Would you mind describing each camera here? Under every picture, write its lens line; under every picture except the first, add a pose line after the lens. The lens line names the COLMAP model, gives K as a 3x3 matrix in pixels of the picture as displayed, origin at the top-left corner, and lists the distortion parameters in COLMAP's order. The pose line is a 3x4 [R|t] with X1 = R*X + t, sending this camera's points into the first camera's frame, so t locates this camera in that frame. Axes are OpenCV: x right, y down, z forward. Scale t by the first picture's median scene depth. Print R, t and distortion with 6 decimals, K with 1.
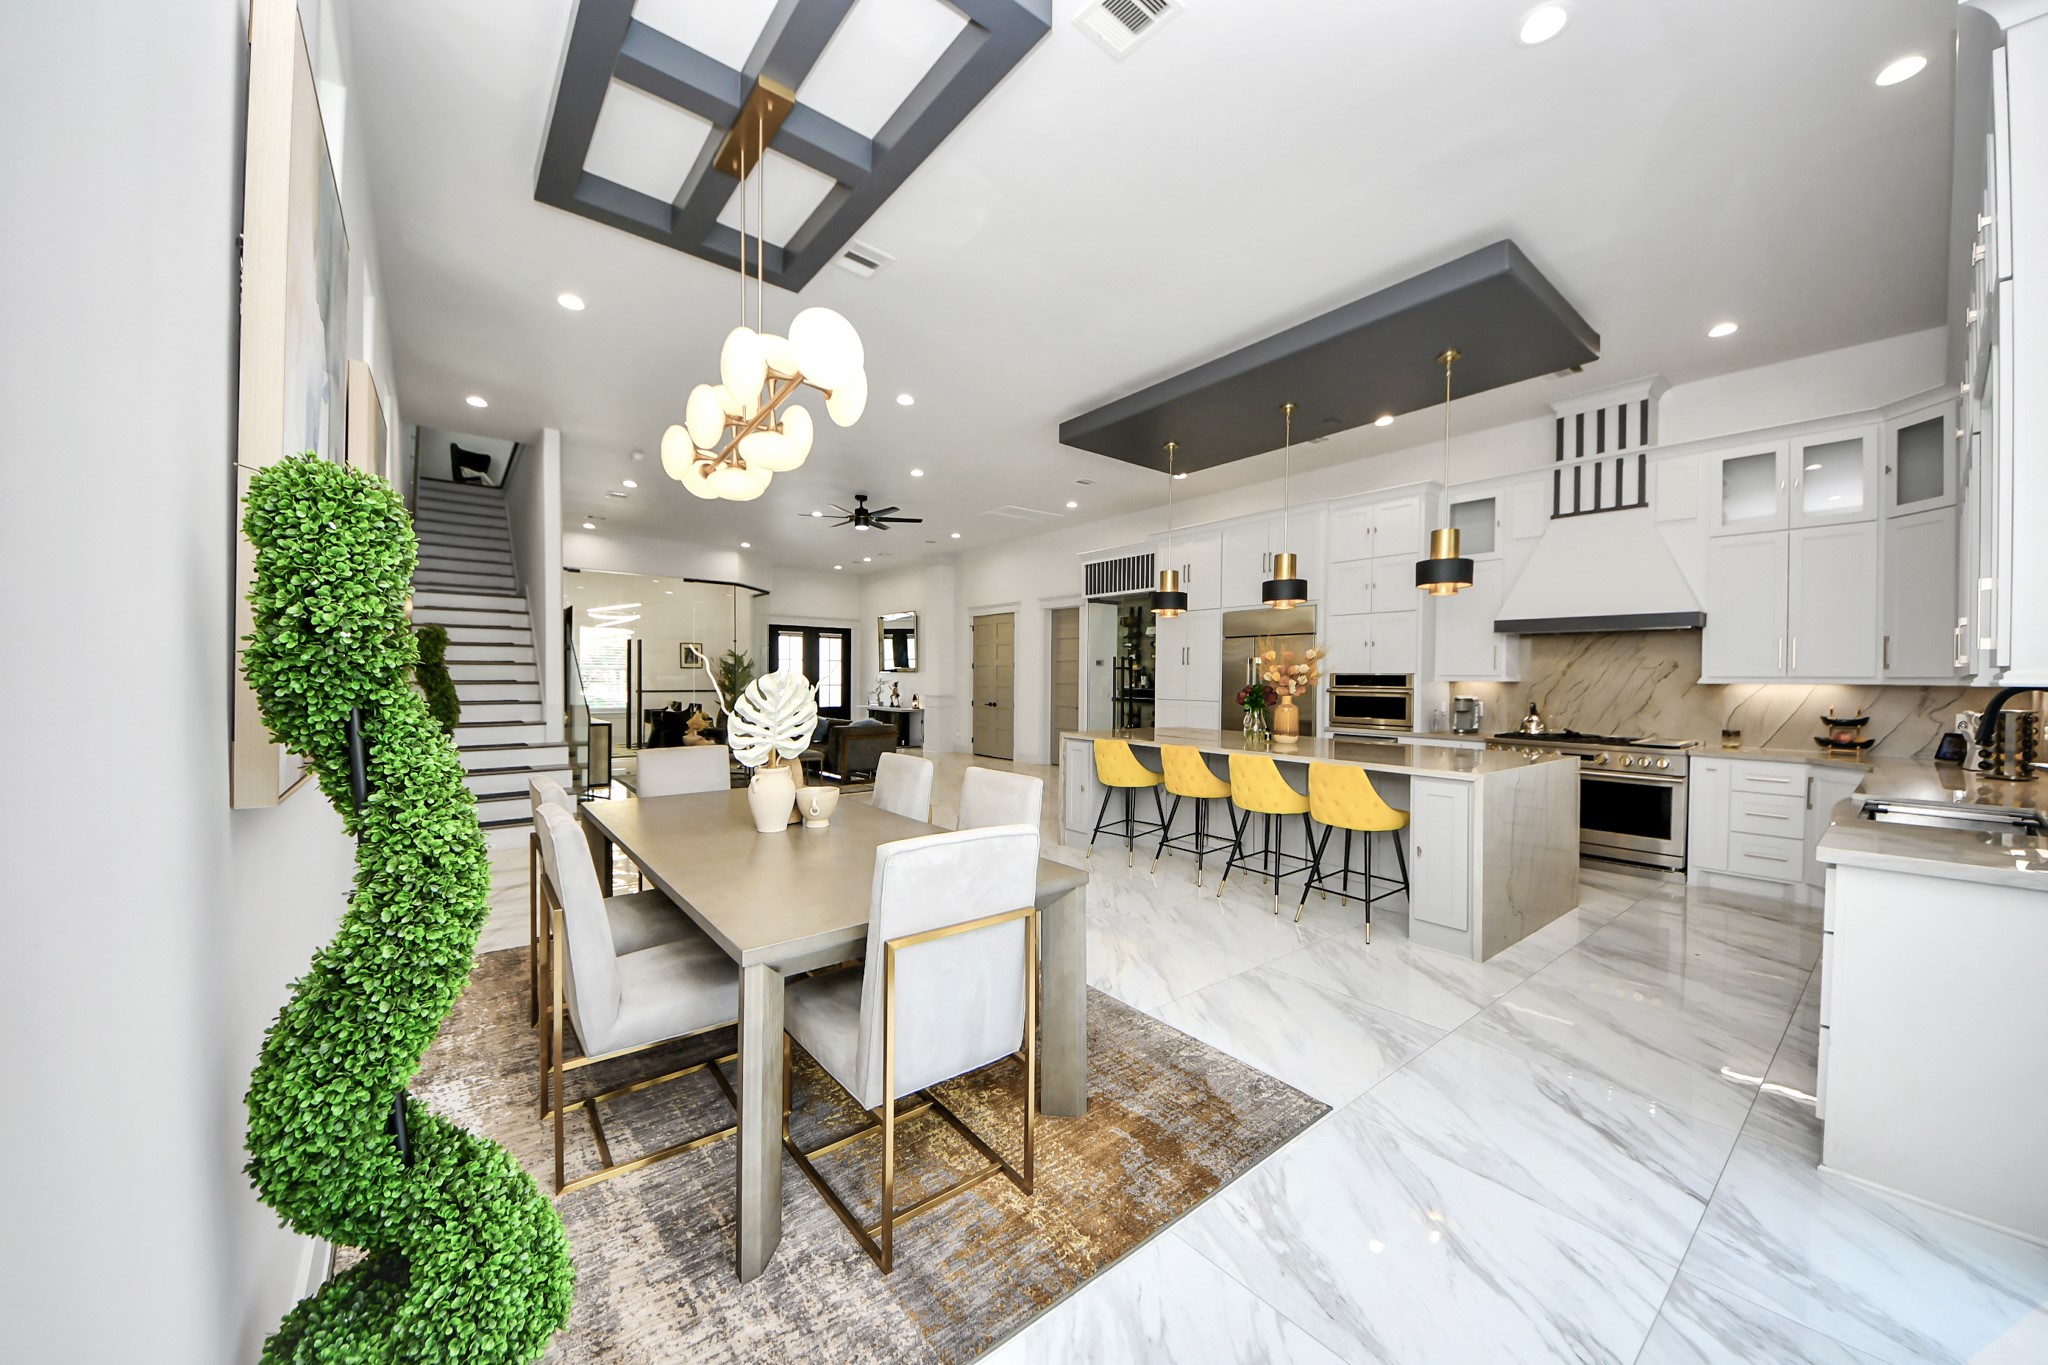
lens RADIAL K [[728.3, 0, 1034.2], [0, 728.3, 681.5], [0, 0, 1]] dist [0.001103, -0.003047]
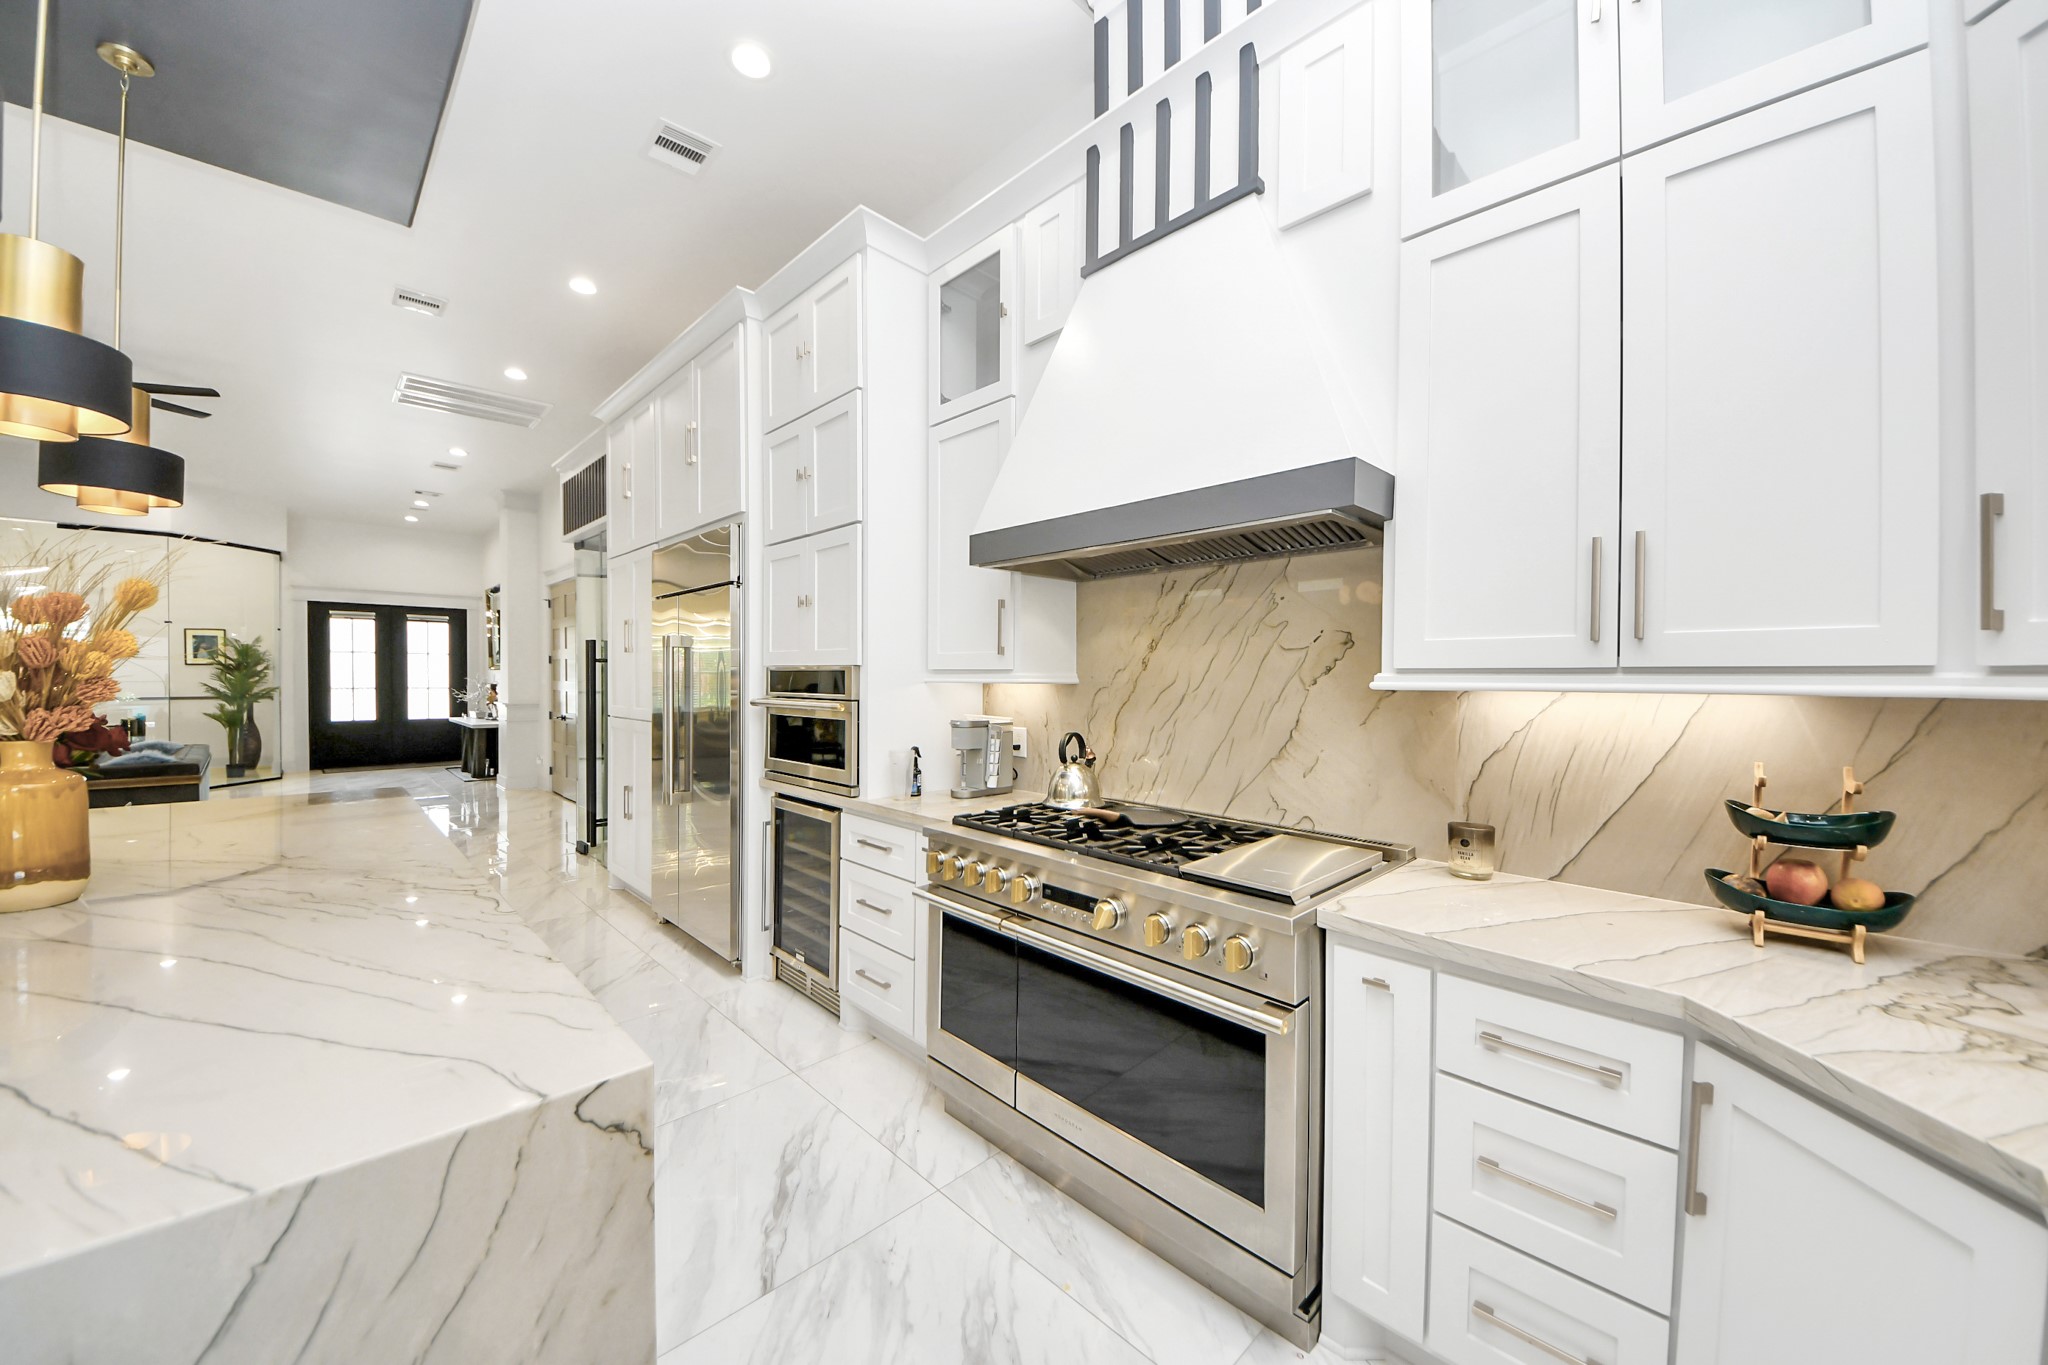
lens RADIAL K [[728.3, 0, 1017.4], [0, 728.3, 684.7], [0, 0, 1]] dist [0.001103, -0.003047]
pose [[0.995503, -0.001173, 0.094724, 0.657469], [0.000861, 0.999994, 0.003333, -0.000131], [-0.094727, -0.003236, 0.995498, 0.625959]]
